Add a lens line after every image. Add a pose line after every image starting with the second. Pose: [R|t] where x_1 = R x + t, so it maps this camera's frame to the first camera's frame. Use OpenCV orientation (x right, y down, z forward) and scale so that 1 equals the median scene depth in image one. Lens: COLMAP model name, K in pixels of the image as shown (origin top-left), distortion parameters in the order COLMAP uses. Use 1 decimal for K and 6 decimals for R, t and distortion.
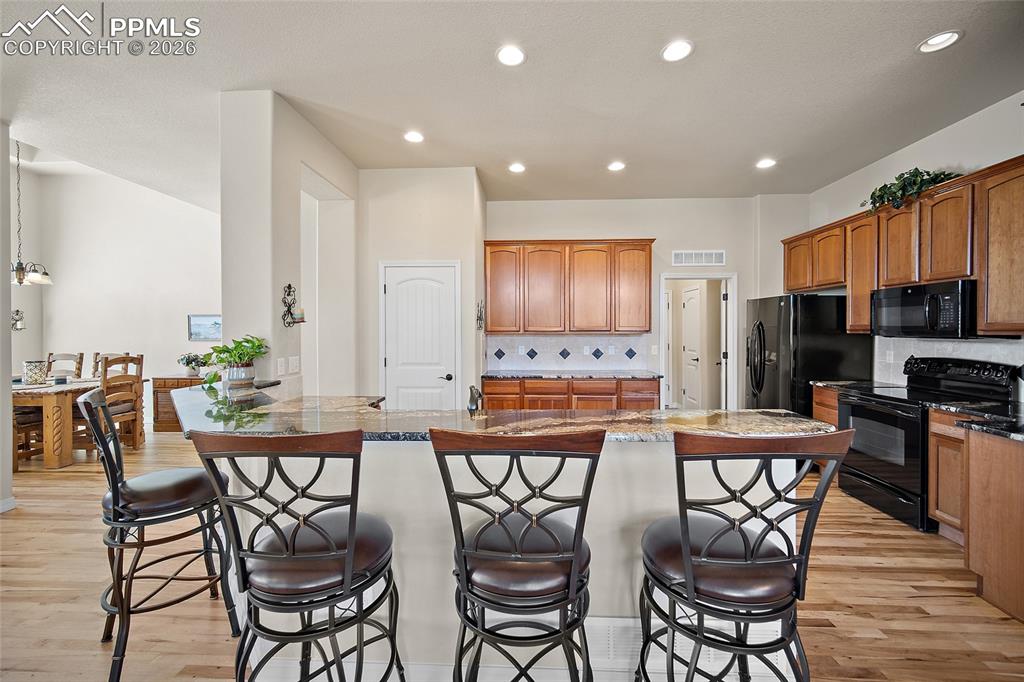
lens RADIAL K [[405.4, 0, 513.4], [0, 405.4, 333.3], [0, 0, 1]] dist [-0.004228, 0.000336]
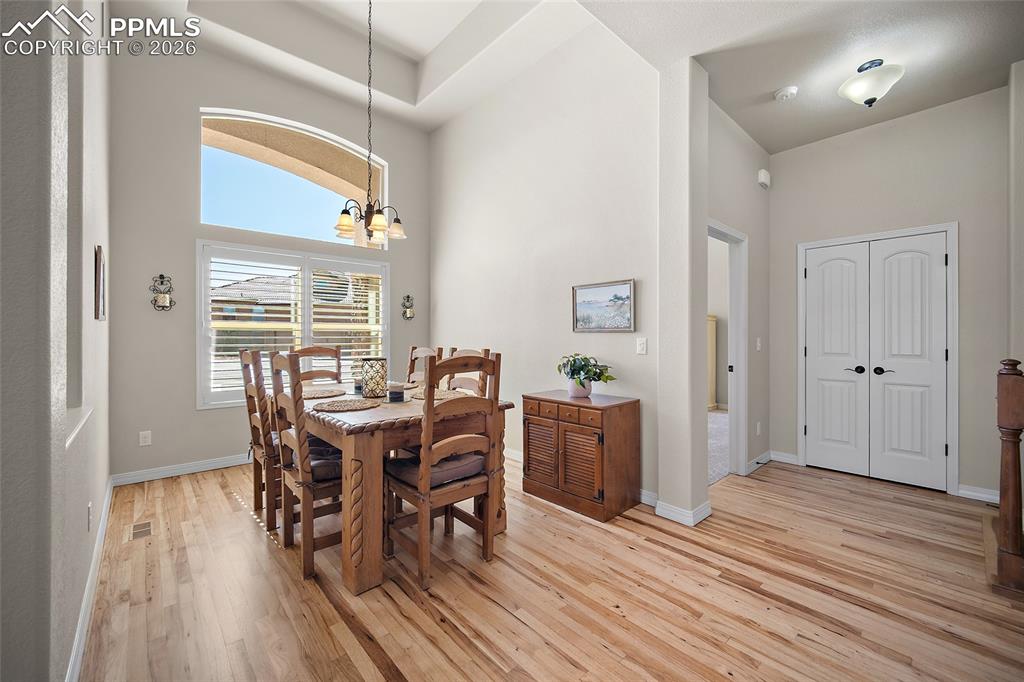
lens RADIAL K [[405.4, 0, 508.3], [0, 405.4, 335.6], [0, 0, 1]] dist [-0.004228, 0.000336]
pose [[0.693232, 0.002321, -0.720711, -0.611982], [-0.011274, 0.999907, -0.007624, 0.038232], [0.720627, 0.013411, 0.693194, 0.724992]]
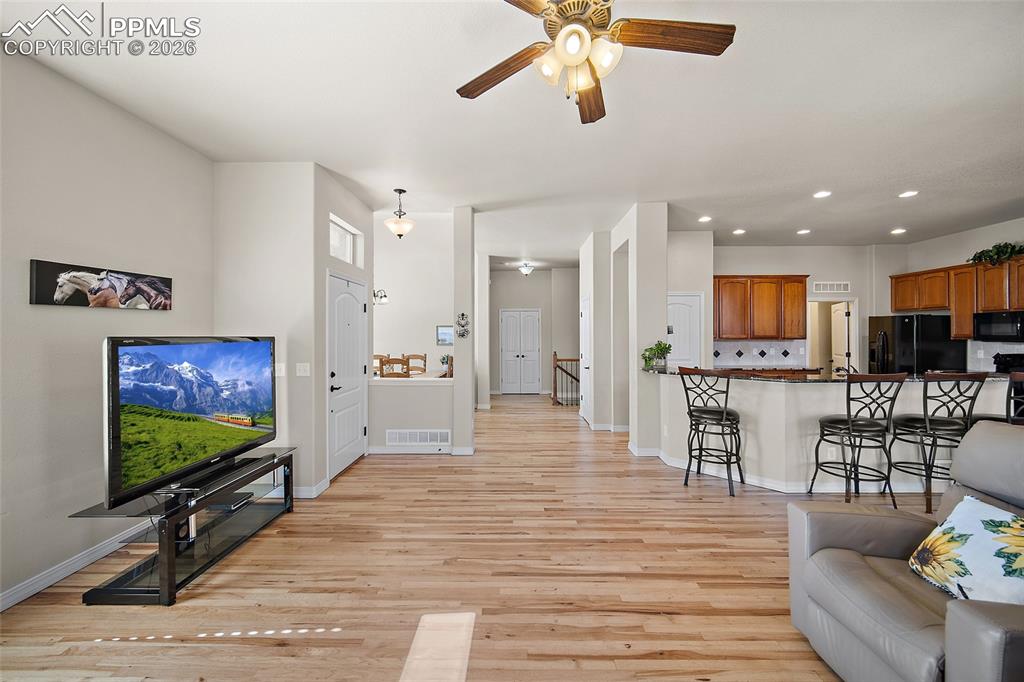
lens RADIAL K [[405.4, 0, 513.1], [0, 405.4, 336.4], [0, 0, 1]] dist [-0.004228, 0.000336]
pose [[0.999488, -0.001928, 0.031950, -0.796972], [0.002156, 0.999972, -0.007105, -0.003181], [-0.031935, 0.007170, 0.999464, -0.443286]]
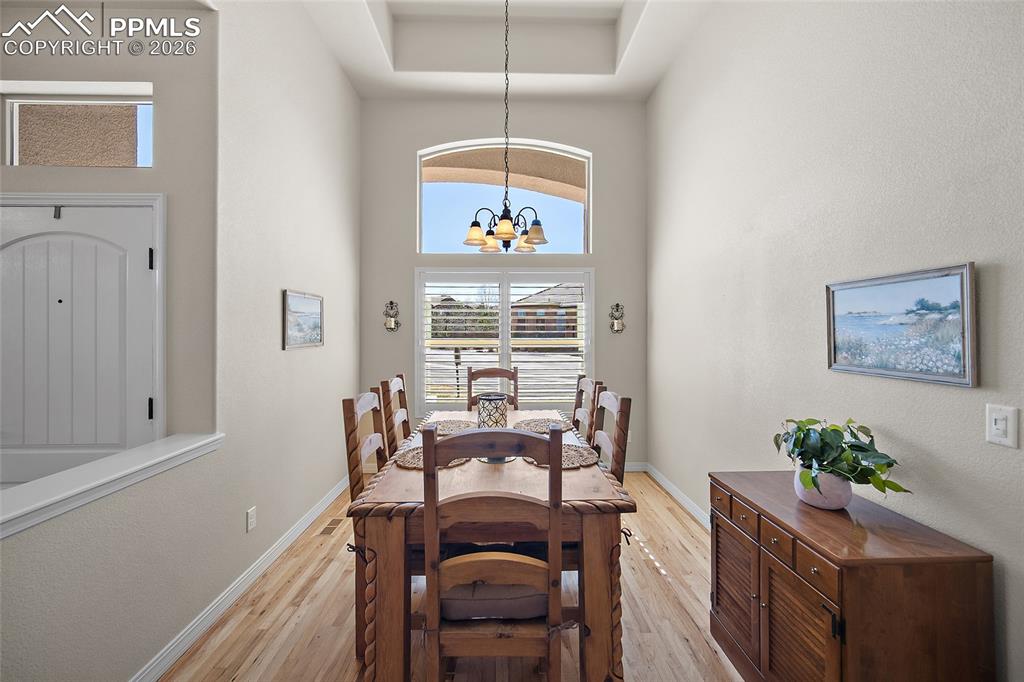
lens RADIAL K [[405.4, 0, 515.2], [0, 405.4, 330.4], [0, 0, 1]] dist [-0.004228, 0.000336]
pose [[0.064771, -0.002745, -0.997896, -0.689039], [-0.012000, 0.999922, -0.003530, -0.009449], [0.997828, 0.012204, 0.064733, 0.995073]]
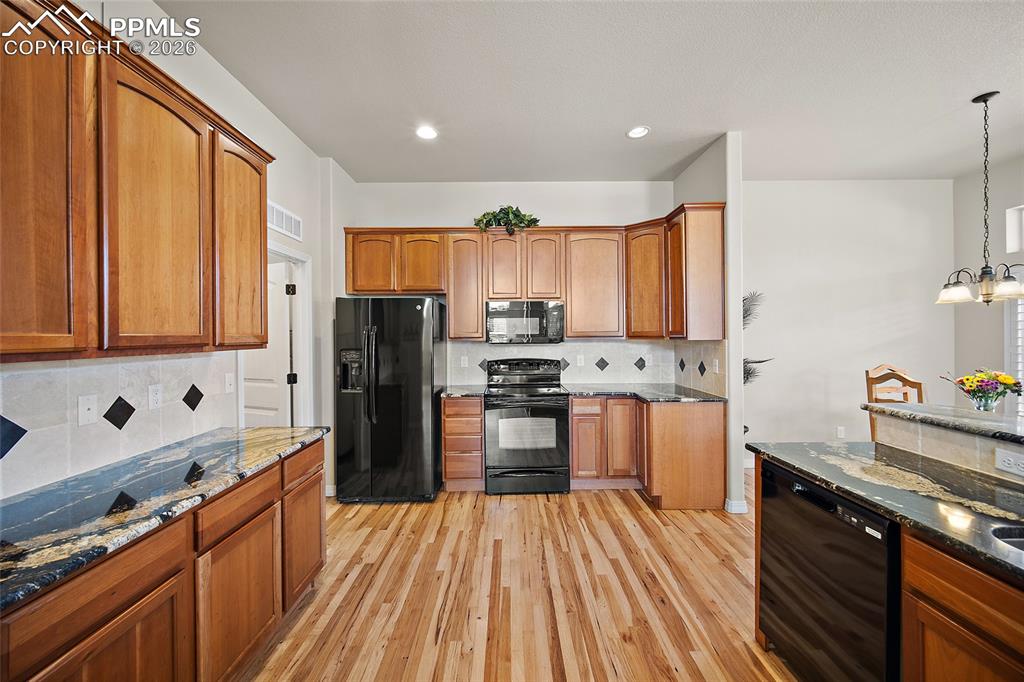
lens RADIAL K [[405.4, 0, 512.5], [0, 405.4, 337.2], [0, 0, 1]] dist [-0.004228, 0.000336]
pose [[-0.047755, -0.005157, 0.998846, -0.167221], [0.018051, 0.999819, 0.006025, -0.011451], [-0.998696, 0.018318, -0.047653, 0.758683]]
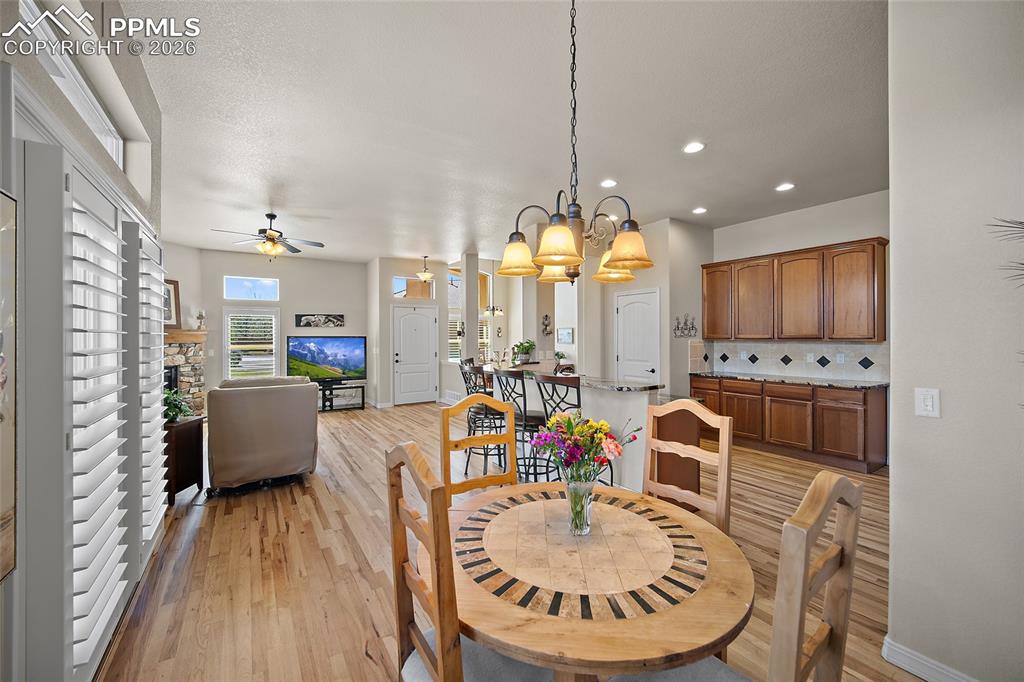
lens RADIAL K [[405.4, 0, 511.9], [0, 405.4, 334.8], [0, 0, 1]] dist [-0.004228, 0.000336]
pose [[0.583443, -0.004113, -0.812143, 0.623775], [-0.005835, 0.999940, -0.009256, -0.000998], [0.812133, 0.010139, 0.583385, -0.199215]]
